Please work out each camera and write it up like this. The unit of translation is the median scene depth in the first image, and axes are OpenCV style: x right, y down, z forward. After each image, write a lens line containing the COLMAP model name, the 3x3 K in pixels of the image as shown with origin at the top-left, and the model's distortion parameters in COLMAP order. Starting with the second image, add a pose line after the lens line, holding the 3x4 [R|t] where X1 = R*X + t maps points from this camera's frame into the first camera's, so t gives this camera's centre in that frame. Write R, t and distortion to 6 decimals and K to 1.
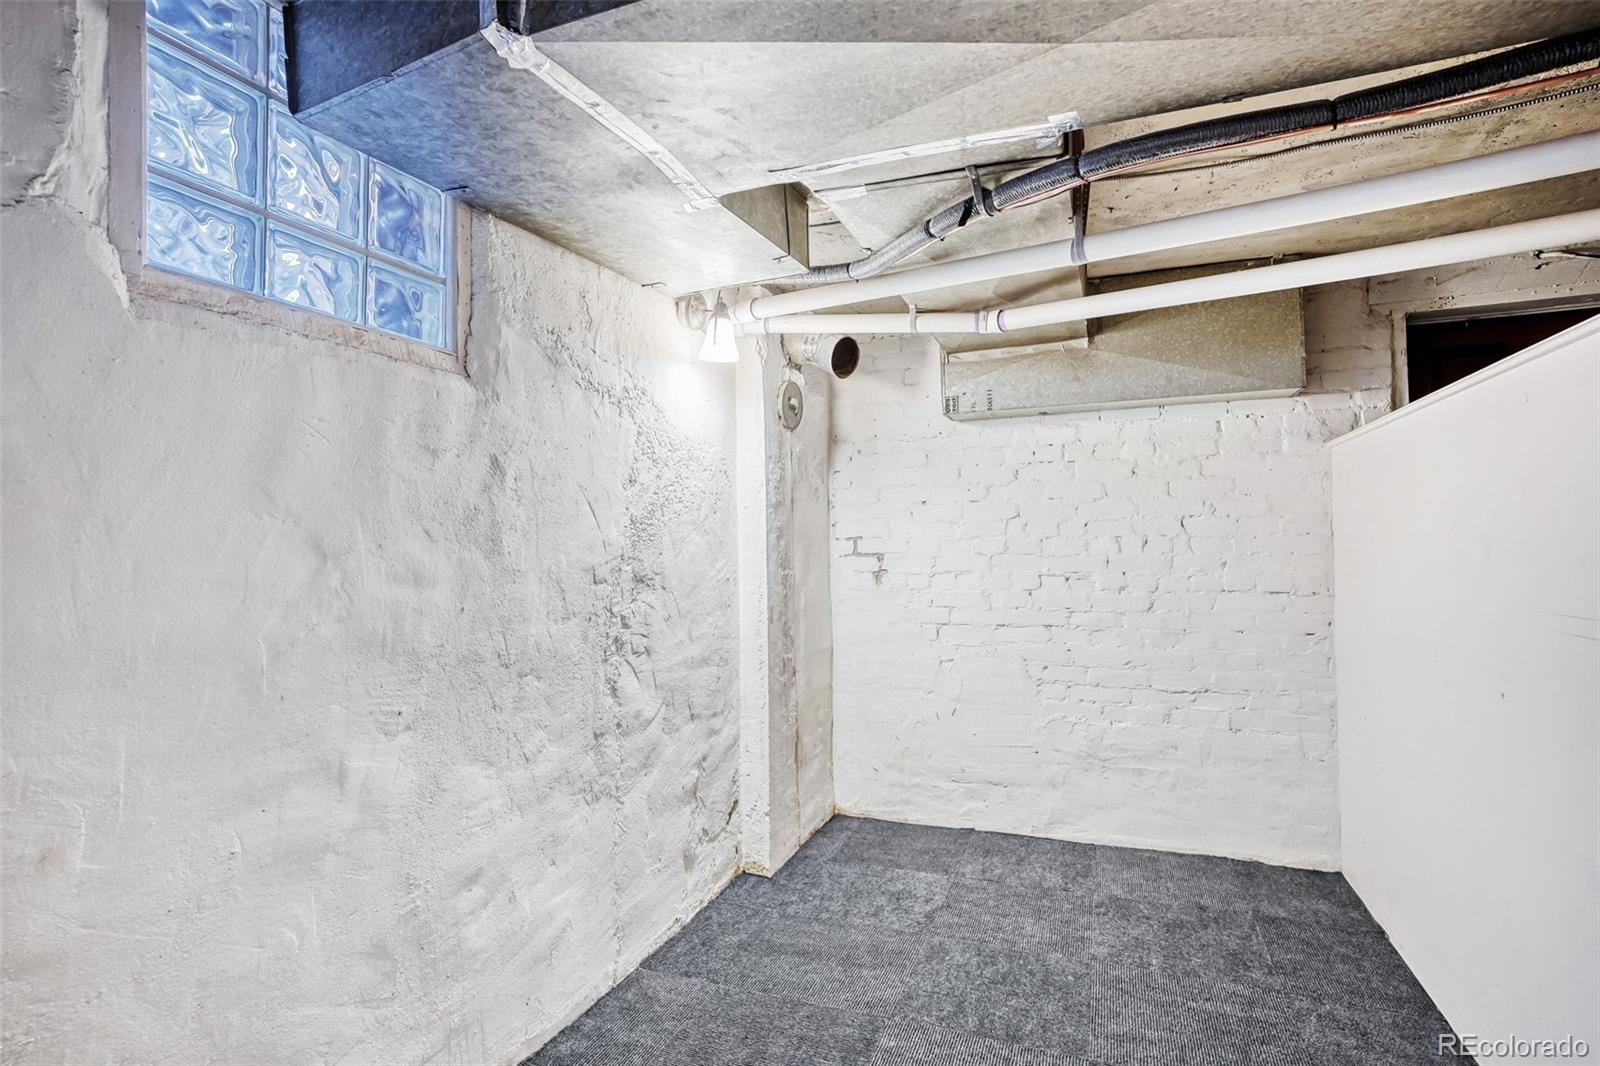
lens RADIAL K [[821.8, 0, 779.1], [0, 821.8, 542.6], [0, 0, 1]] dist [-0.042590, 0.028154]
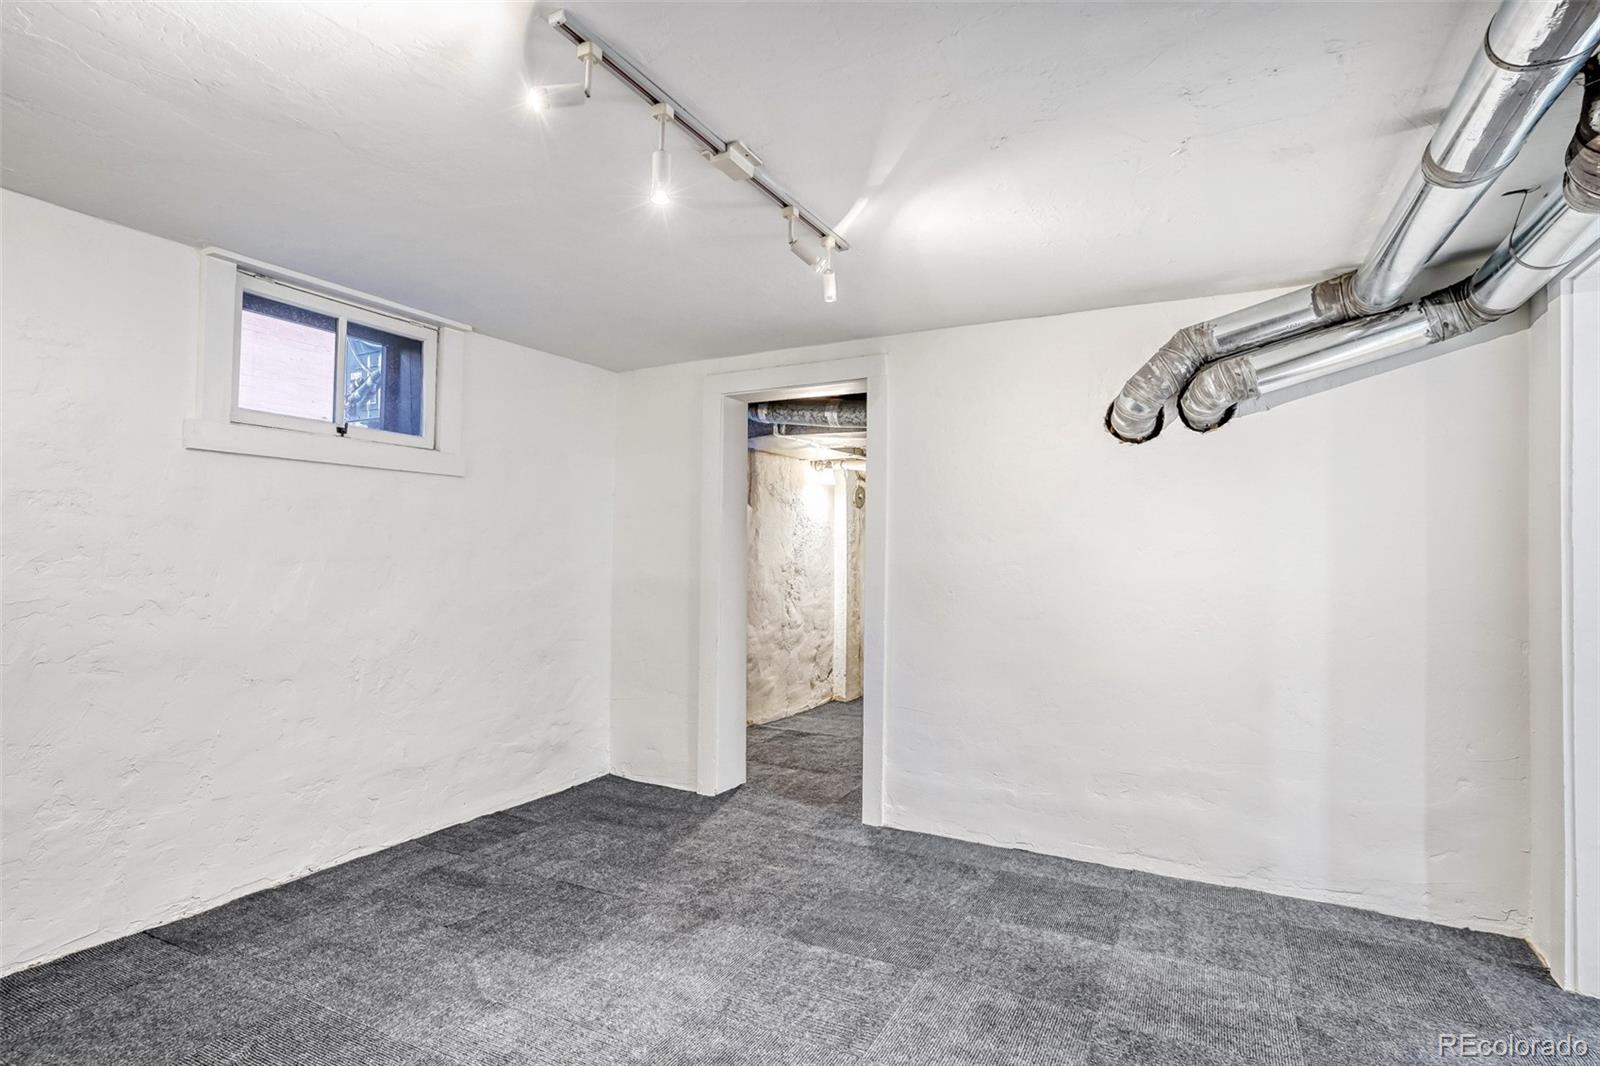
lens RADIAL K [[821.8, 0, 779.1], [0, 821.8, 542.6], [0, 0, 1]] dist [-0.042590, 0.028154]
pose [[0.992550, 0.015781, -0.120811, 0.091706], [-0.018328, 0.999632, -0.020006, 0.006223], [0.120451, 0.022071, 0.992474, -1.630546]]
